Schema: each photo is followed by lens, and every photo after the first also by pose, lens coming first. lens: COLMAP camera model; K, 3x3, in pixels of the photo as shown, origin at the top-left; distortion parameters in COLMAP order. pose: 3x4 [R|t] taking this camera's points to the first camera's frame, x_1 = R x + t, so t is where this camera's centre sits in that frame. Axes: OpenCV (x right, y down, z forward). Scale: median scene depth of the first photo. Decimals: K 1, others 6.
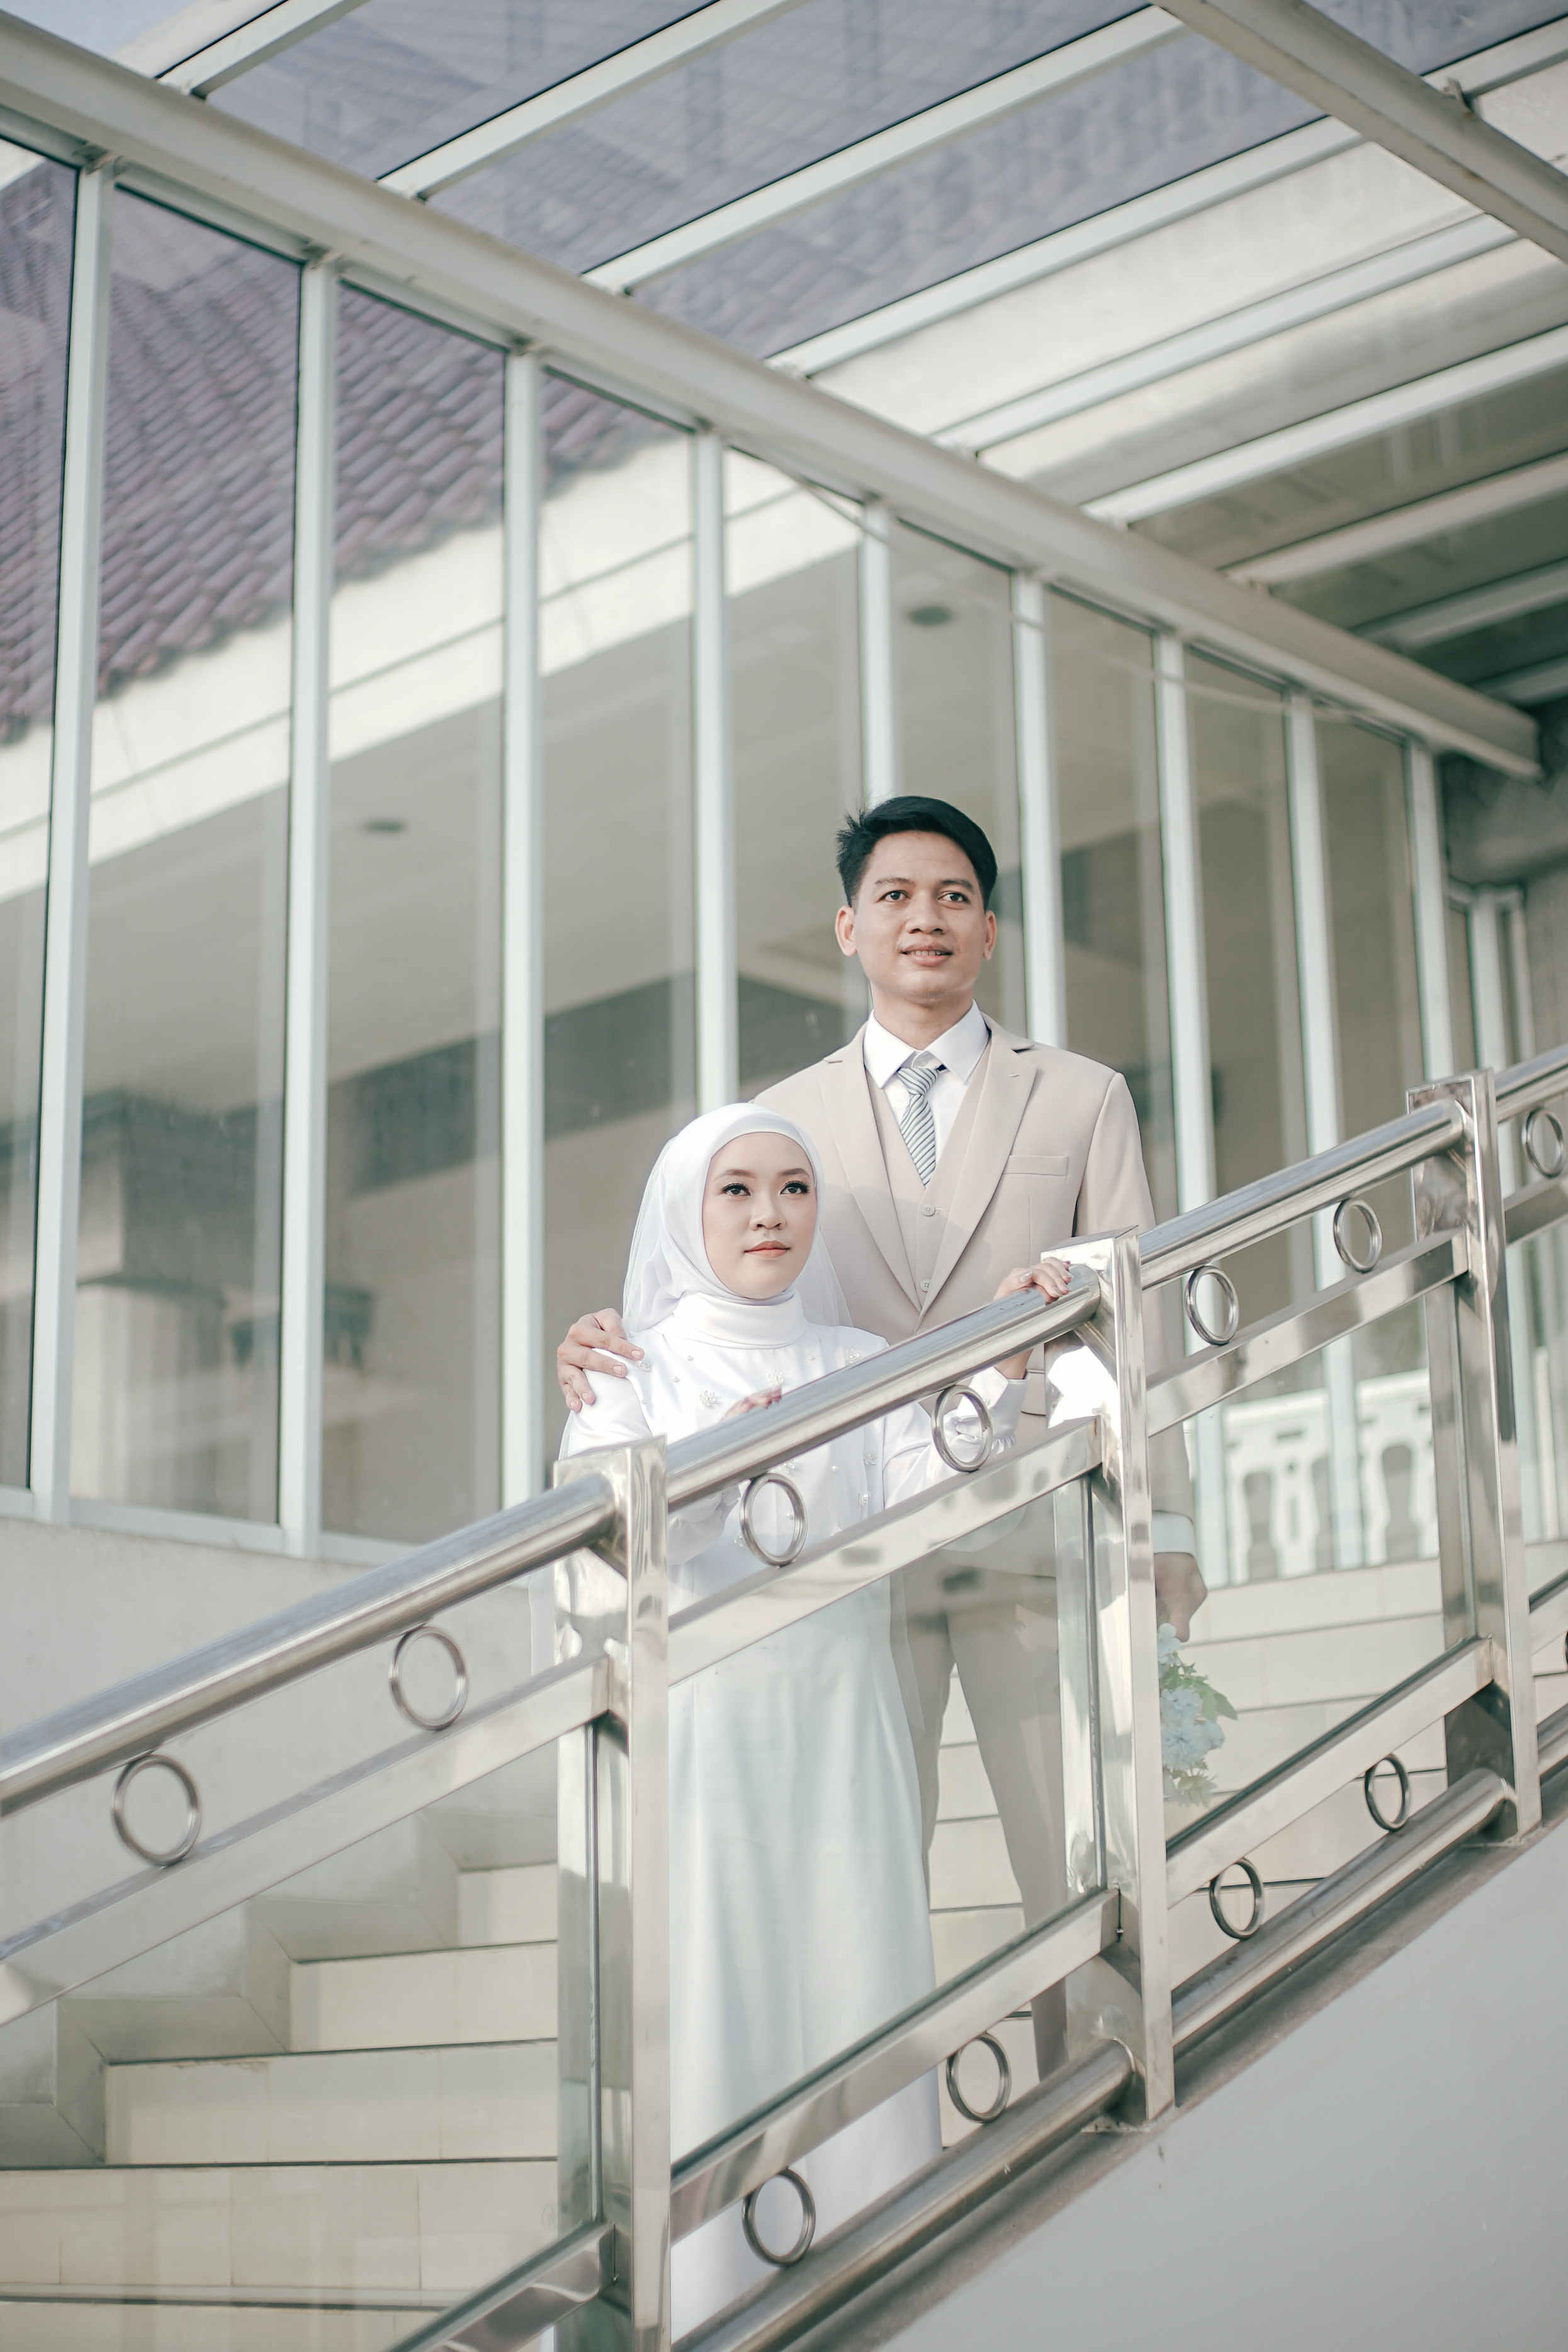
lens RADIAL K [[3864.9, 0, 784.0], [0, 3864.9, 1176.0], [0, 0, 1]] dist [-0.013593, -0.883066]
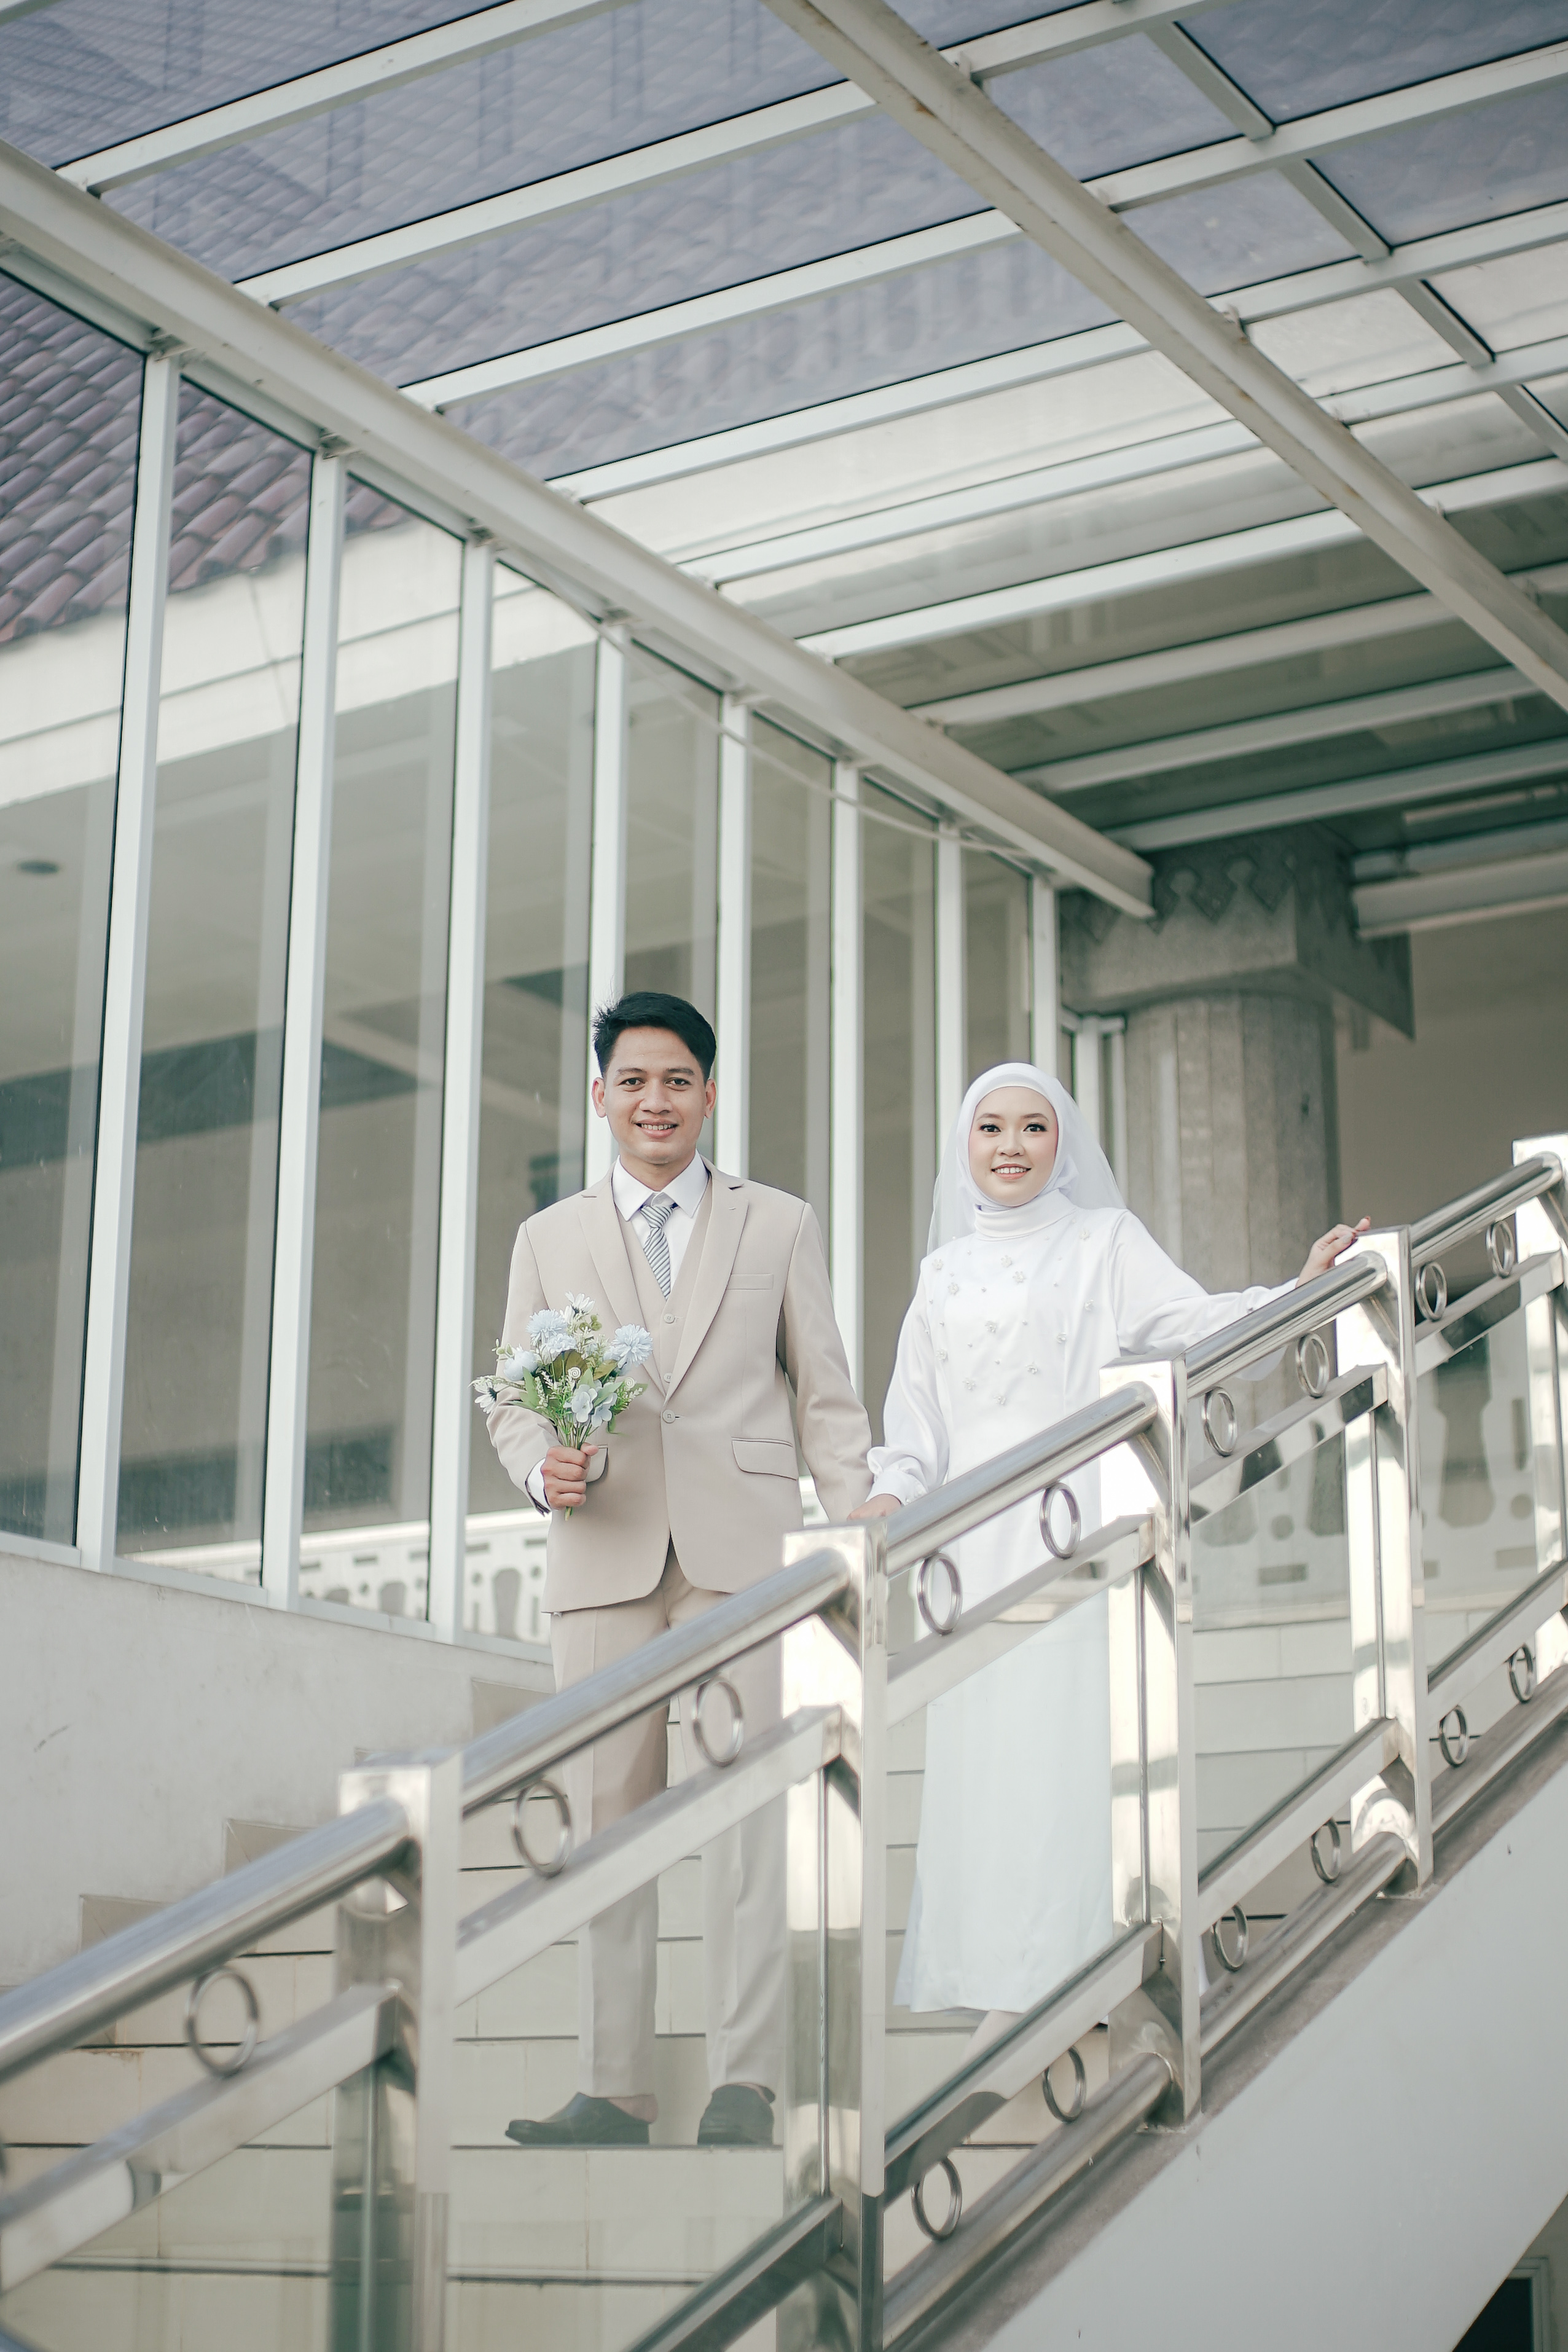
lens RADIAL K [[3796.8, 0, 784.0], [0, 3796.8, 1176.0], [0, 0, 1]] dist [-0.148749, 0.090678]
pose [[0.982190, 0.072488, 0.173343, -0.106272], [-0.070394, 0.997353, -0.018206, -0.004821], [-0.174204, 0.005680, 0.984693, -0.043695]]
